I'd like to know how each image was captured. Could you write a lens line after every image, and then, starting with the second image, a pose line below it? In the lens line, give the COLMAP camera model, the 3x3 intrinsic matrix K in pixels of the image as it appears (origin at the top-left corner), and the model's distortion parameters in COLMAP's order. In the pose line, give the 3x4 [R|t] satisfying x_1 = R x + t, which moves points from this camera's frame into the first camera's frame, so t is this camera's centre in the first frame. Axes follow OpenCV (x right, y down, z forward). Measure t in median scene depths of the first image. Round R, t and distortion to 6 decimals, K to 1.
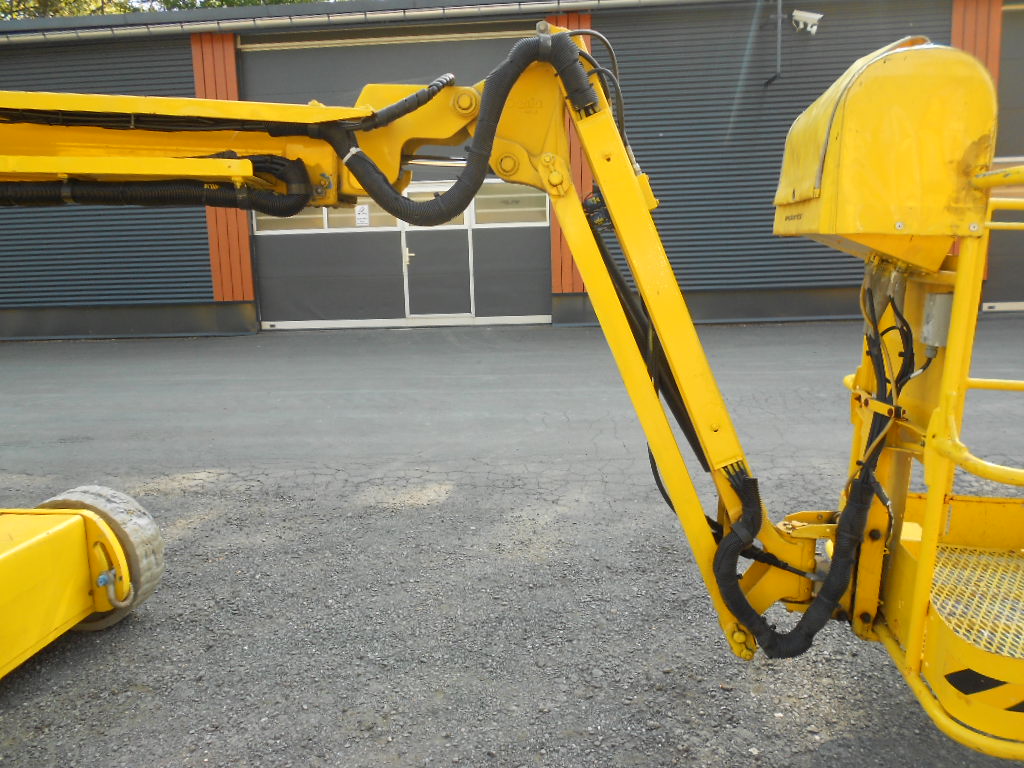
lens RADIAL K [[791.7, 0, 512.9], [0, 791.7, 389.2], [0, 0, 1]] dist [0.002251, -0.009915]
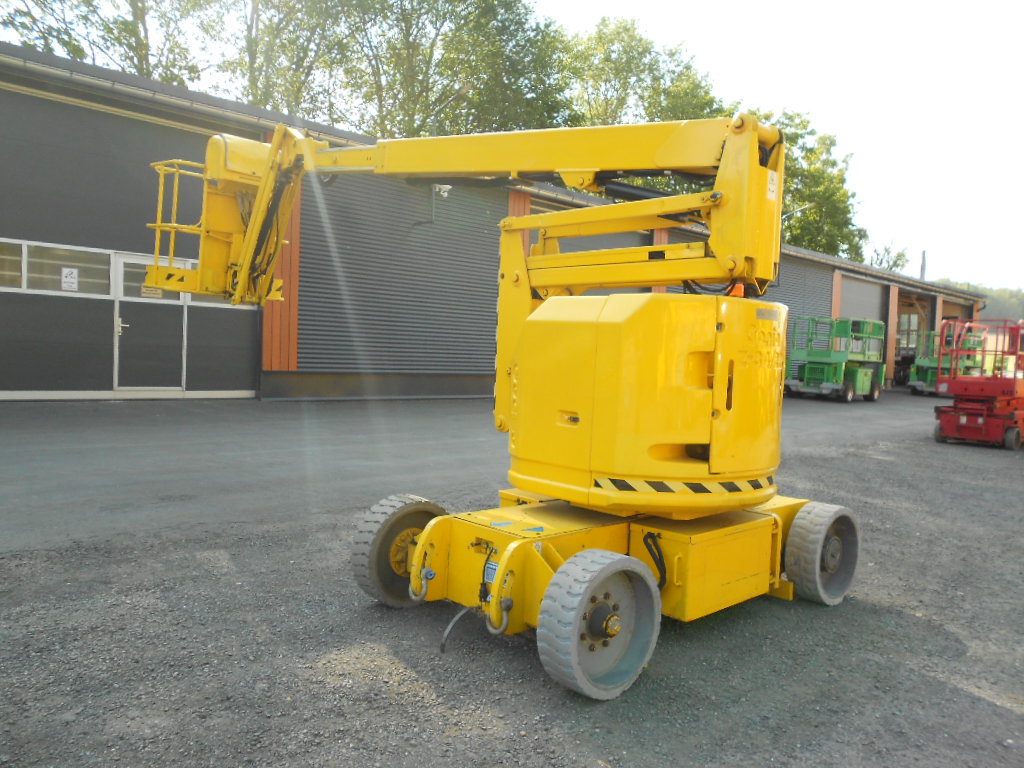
lens RADIAL K [[791.7, 0, 512.9], [0, 791.7, 389.2], [0, 0, 1]] dist [0.002251, -0.009915]
pose [[0.650281, 0.022517, 0.759360, -1.236787], [0.063364, 0.994470, -0.083751, 0.043571], [-0.757047, 0.102578, 0.645258, 0.046588]]
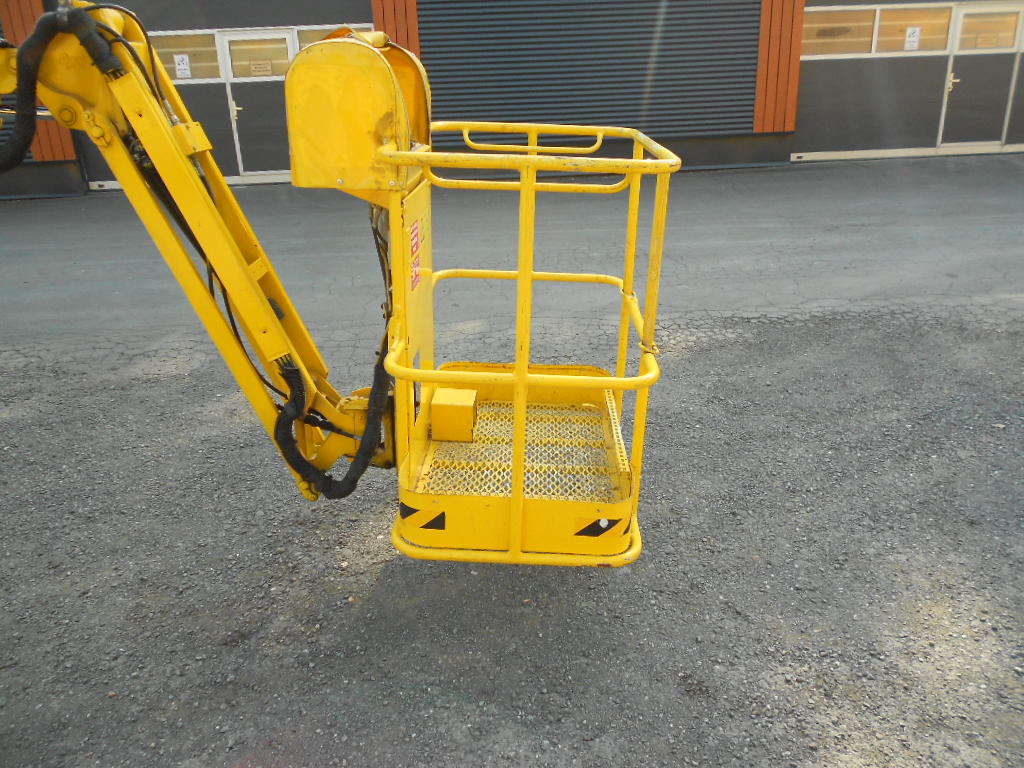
lens RADIAL K [[791.7, 0, 512.9], [0, 791.7, 389.2], [0, 0, 1]] dist [0.002251, -0.009915]
pose [[0.994068, -0.043201, 0.099812, 0.212847], [0.022399, 0.979374, 0.200812, -0.043068], [-0.106429, -0.197385, 0.974532, -0.125405]]
